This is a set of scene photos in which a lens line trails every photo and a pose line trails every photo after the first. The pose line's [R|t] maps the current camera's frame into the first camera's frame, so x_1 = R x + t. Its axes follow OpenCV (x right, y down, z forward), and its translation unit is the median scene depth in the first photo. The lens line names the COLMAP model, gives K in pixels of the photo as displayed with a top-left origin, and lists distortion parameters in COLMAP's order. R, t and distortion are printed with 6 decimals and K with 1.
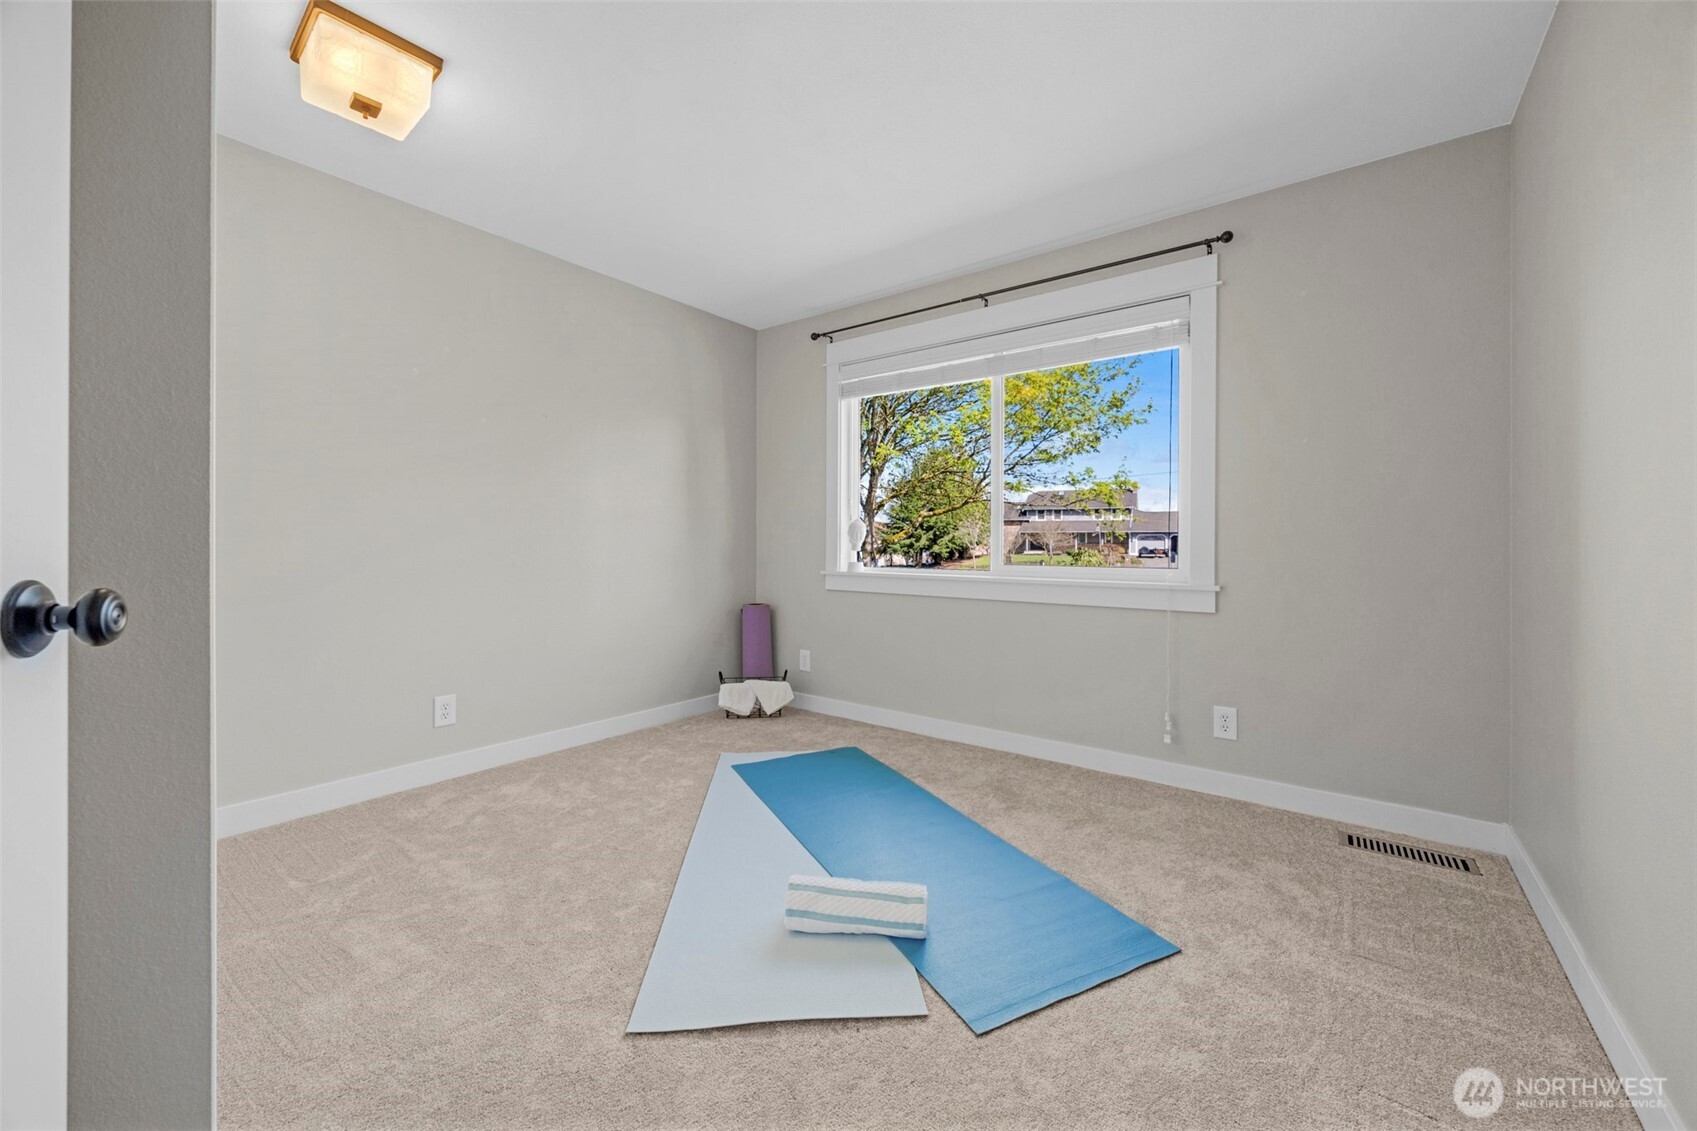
lens RADIAL K [[681.2, 0, 860.3], [0, 681.2, 551.3], [0, 0, 1]] dist [0.005153, 0.000285]
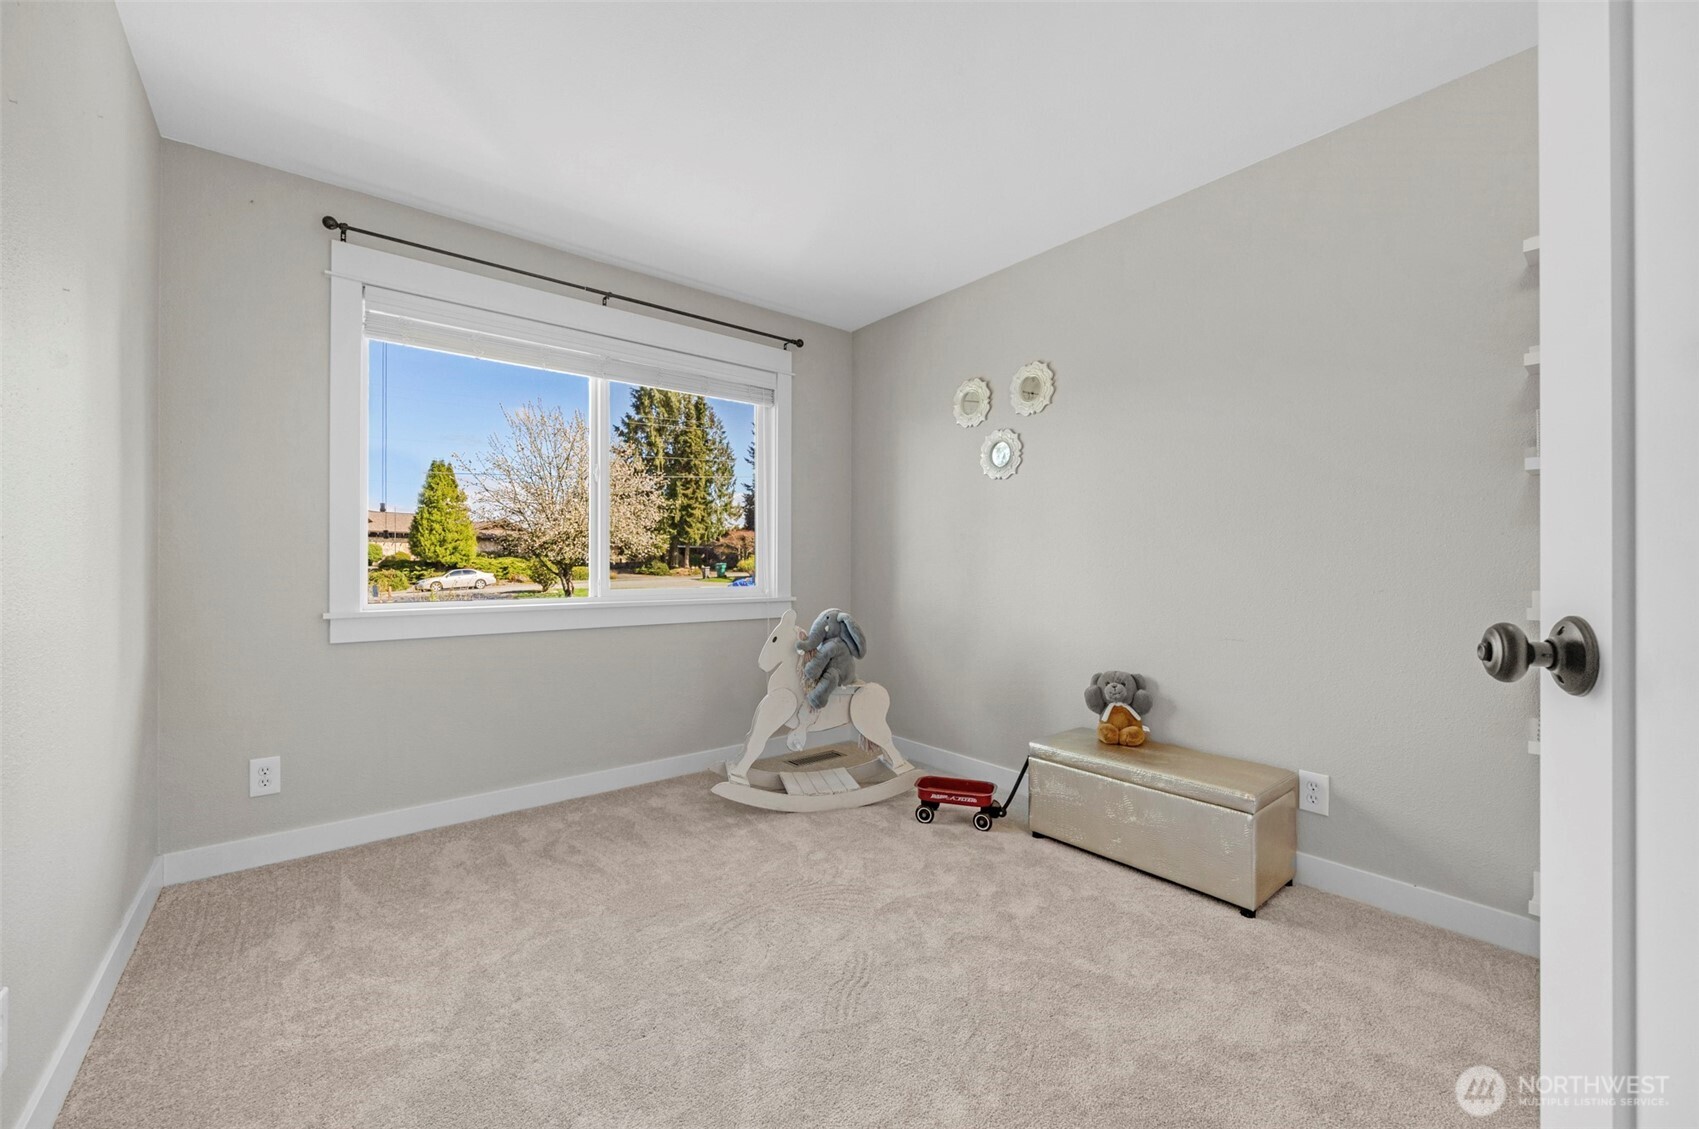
lens RADIAL K [[682.0, 0, 852.4], [0, 682.0, 565.9], [0, 0, 1]] dist [0.005153, 0.000285]
pose [[0.217063, -0.005510, 0.976142, -0.640649], [0.012828, 0.999914, 0.002792, -0.010231], [-0.976073, 0.011915, 0.217115, 0.487456]]
